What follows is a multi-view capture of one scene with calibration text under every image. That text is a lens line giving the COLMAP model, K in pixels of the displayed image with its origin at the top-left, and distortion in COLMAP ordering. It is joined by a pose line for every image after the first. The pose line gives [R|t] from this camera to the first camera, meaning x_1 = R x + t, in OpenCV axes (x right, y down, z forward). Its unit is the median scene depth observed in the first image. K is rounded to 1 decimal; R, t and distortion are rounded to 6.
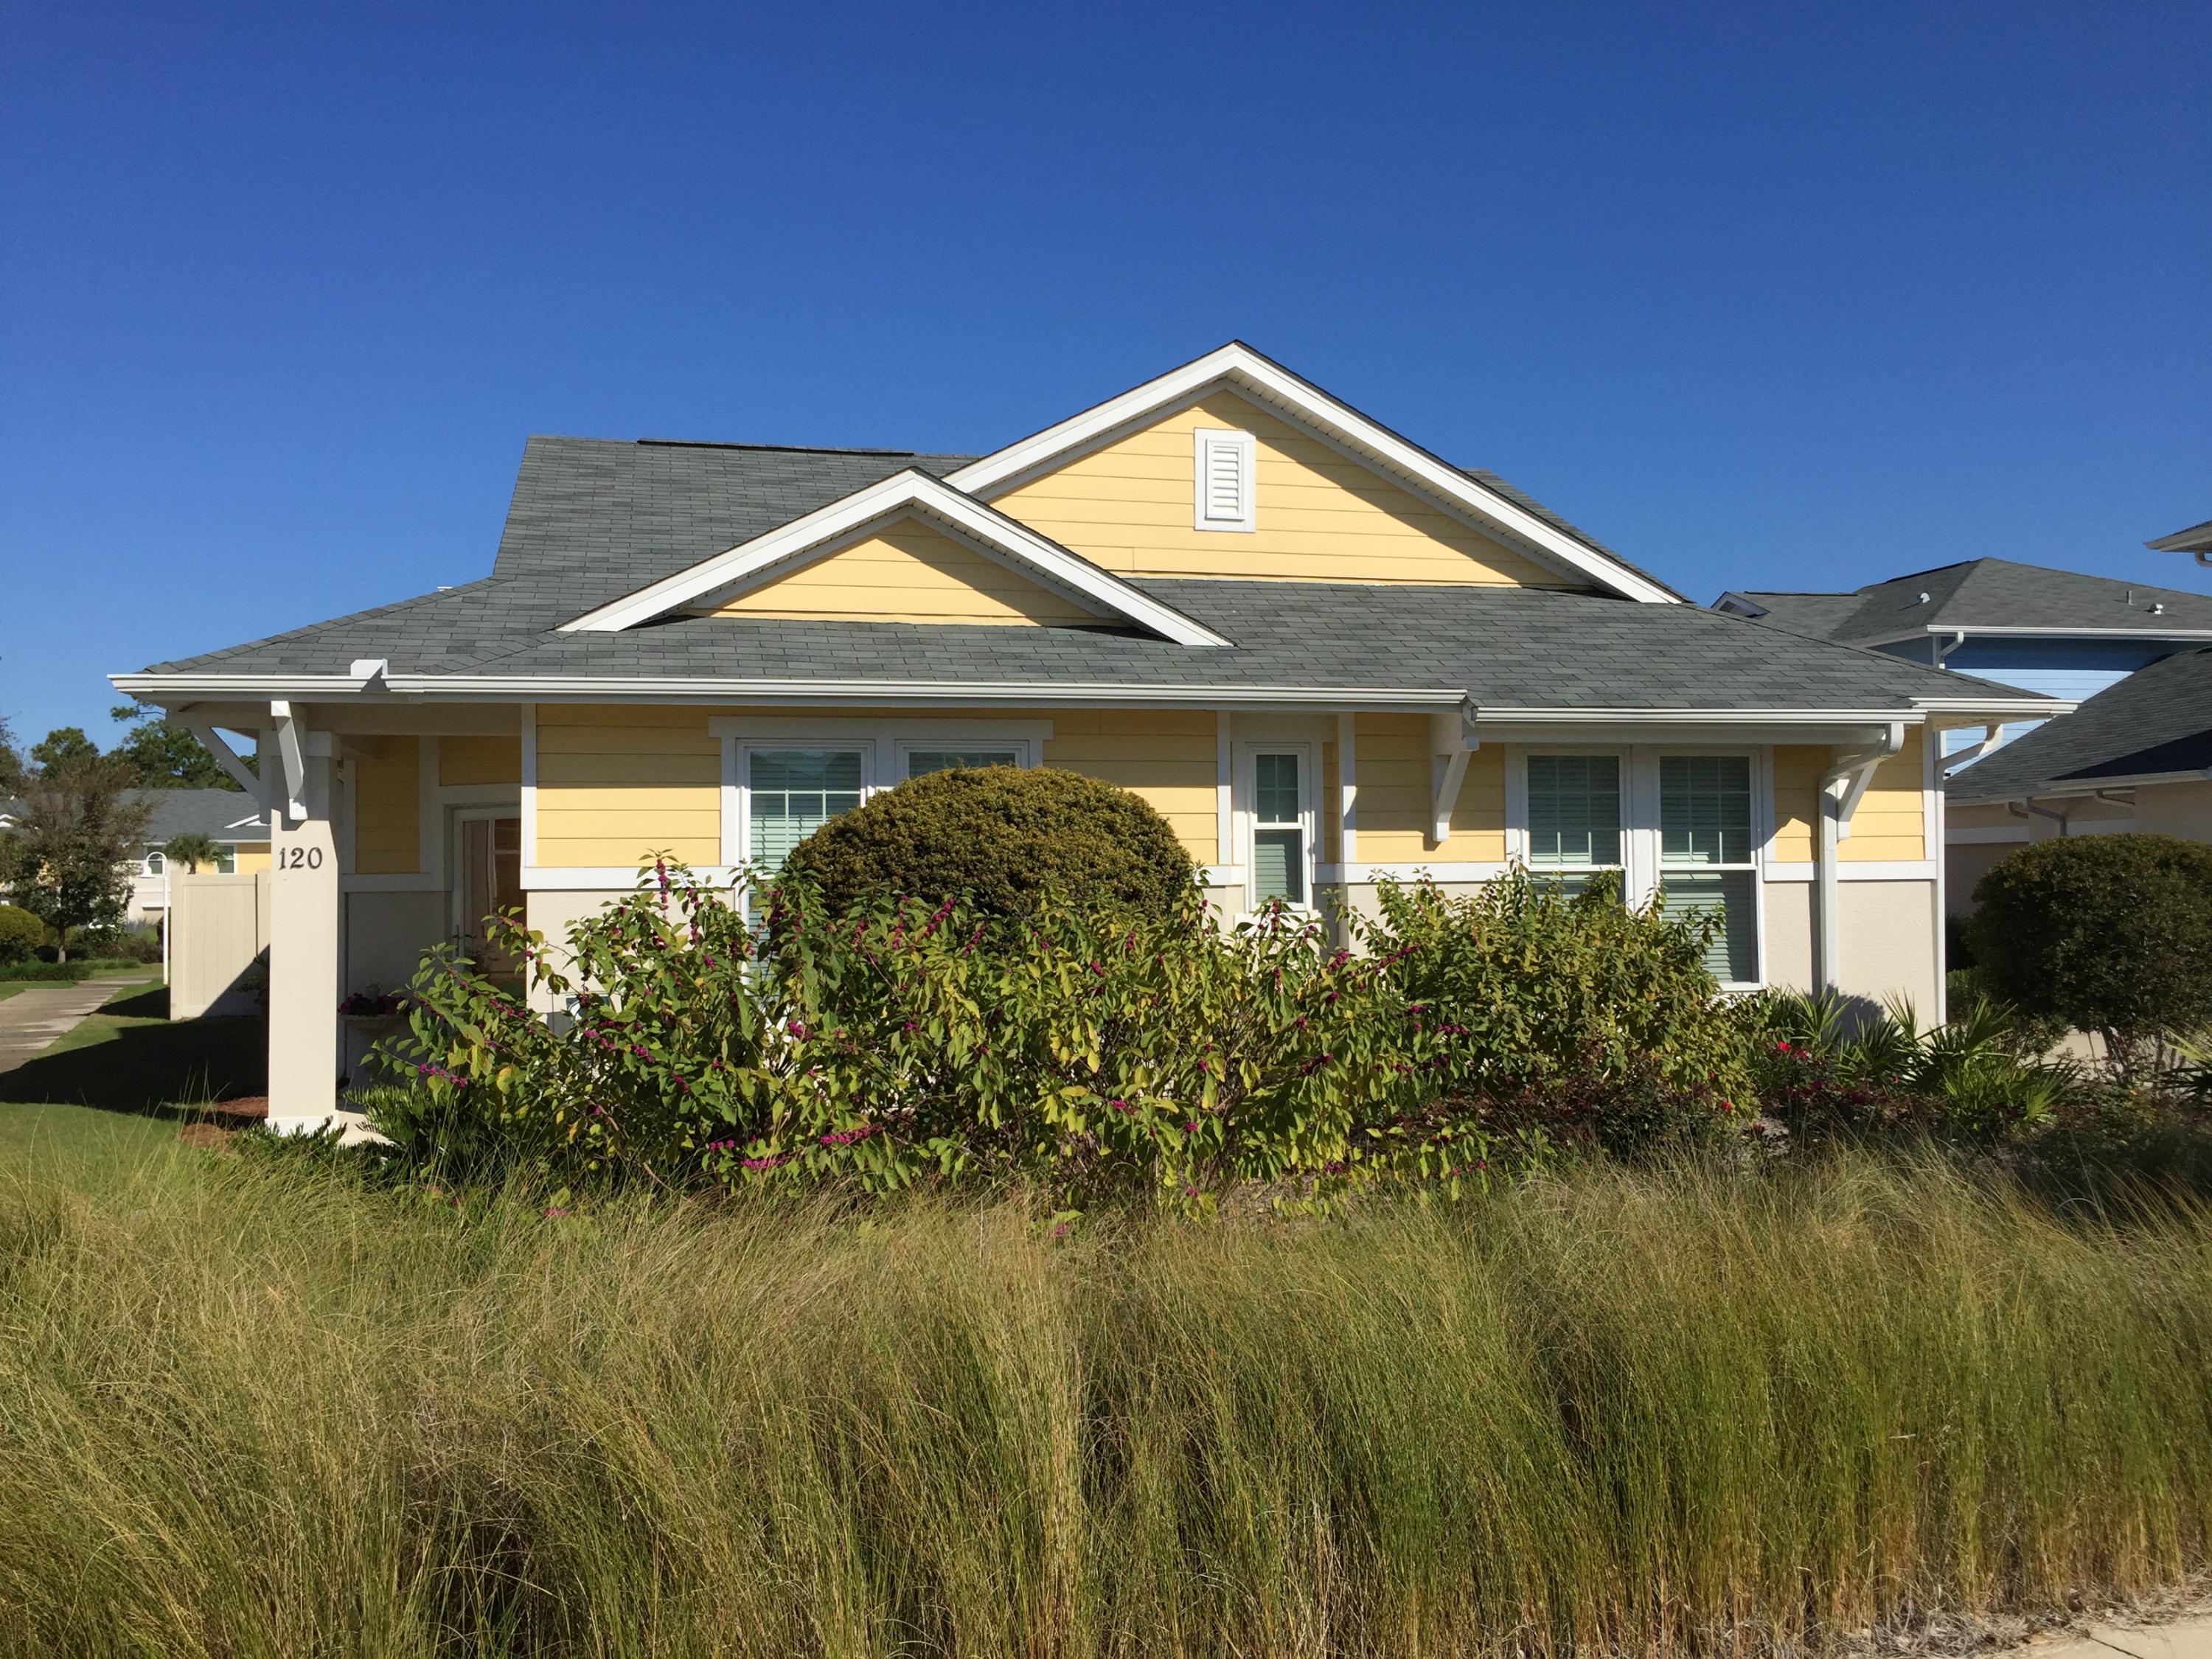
lens RADIAL K [[1902.2, 0, 1127.0], [0, 1902.2, 826.0], [0, 0, 1]] dist [0.045240, -0.001374]
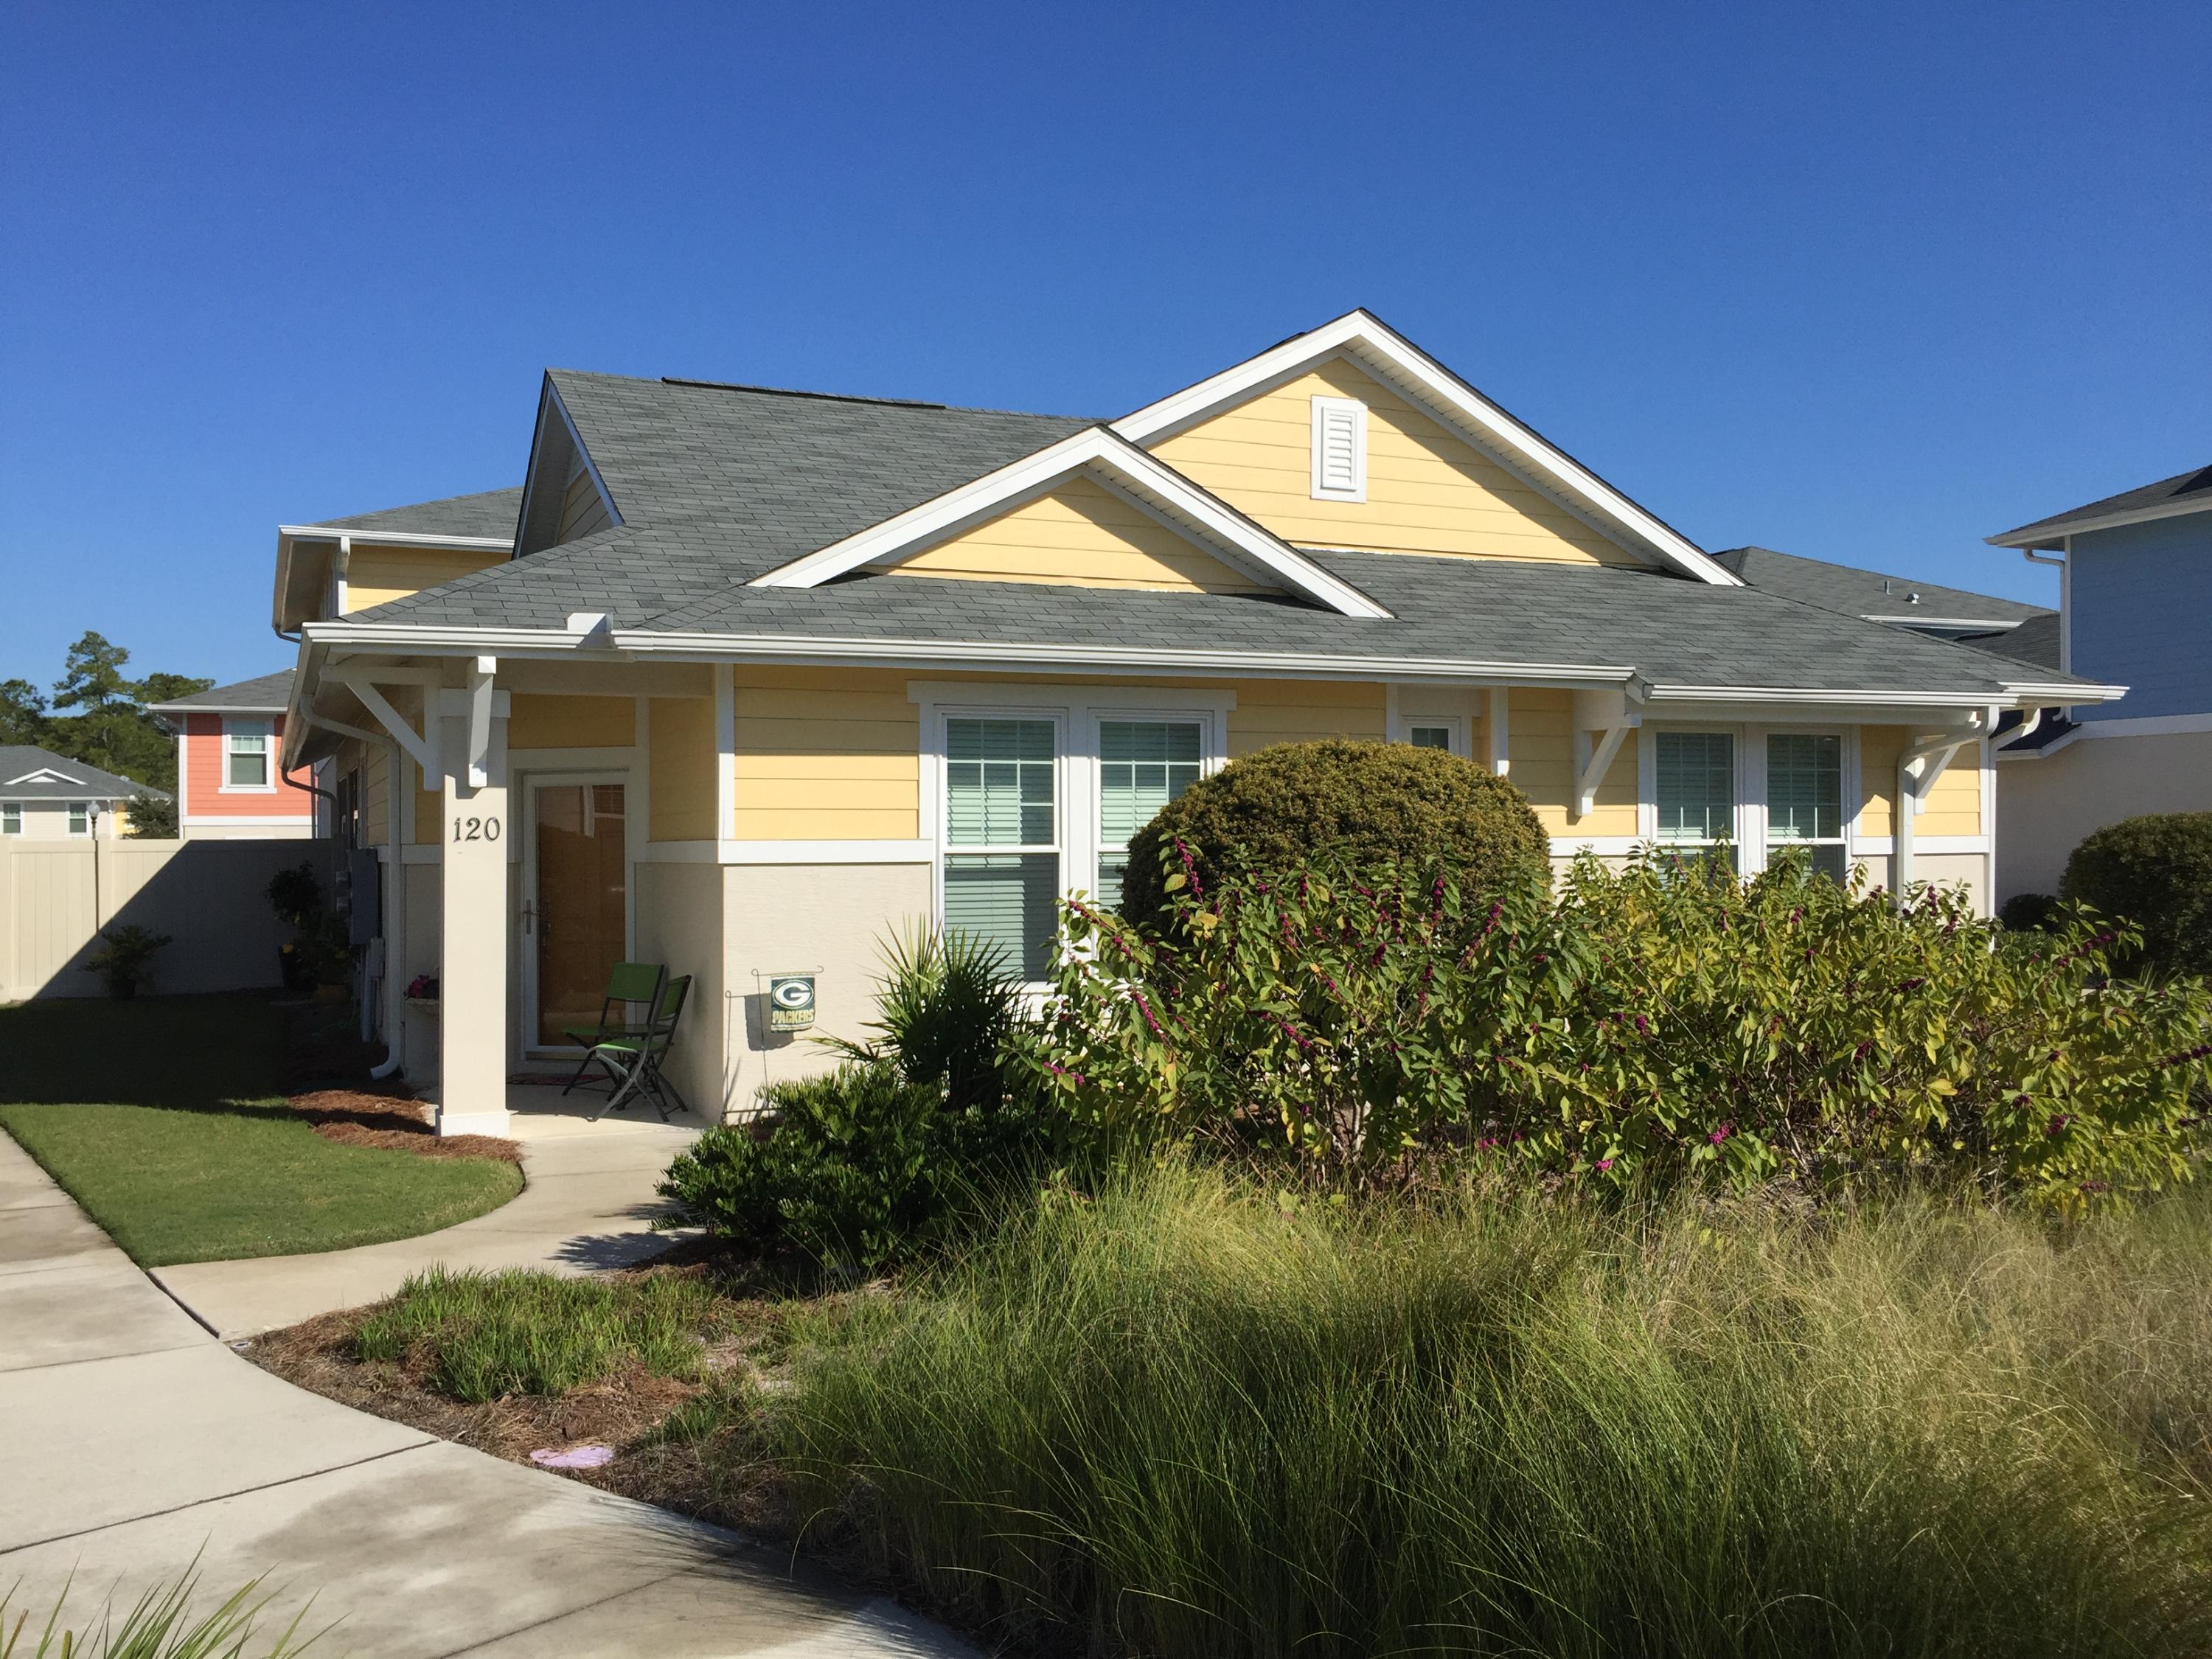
lens RADIAL K [[1902.2, 0, 1127.0], [0, 1902.2, 826.0], [0, 0, 1]] dist [0.045240, -0.001374]
pose [[0.982547, 0.004038, 0.185970, -0.265149], [-0.007647, 0.999796, 0.018695, -0.003585], [-0.185857, -0.019791, 0.982378, 0.046097]]
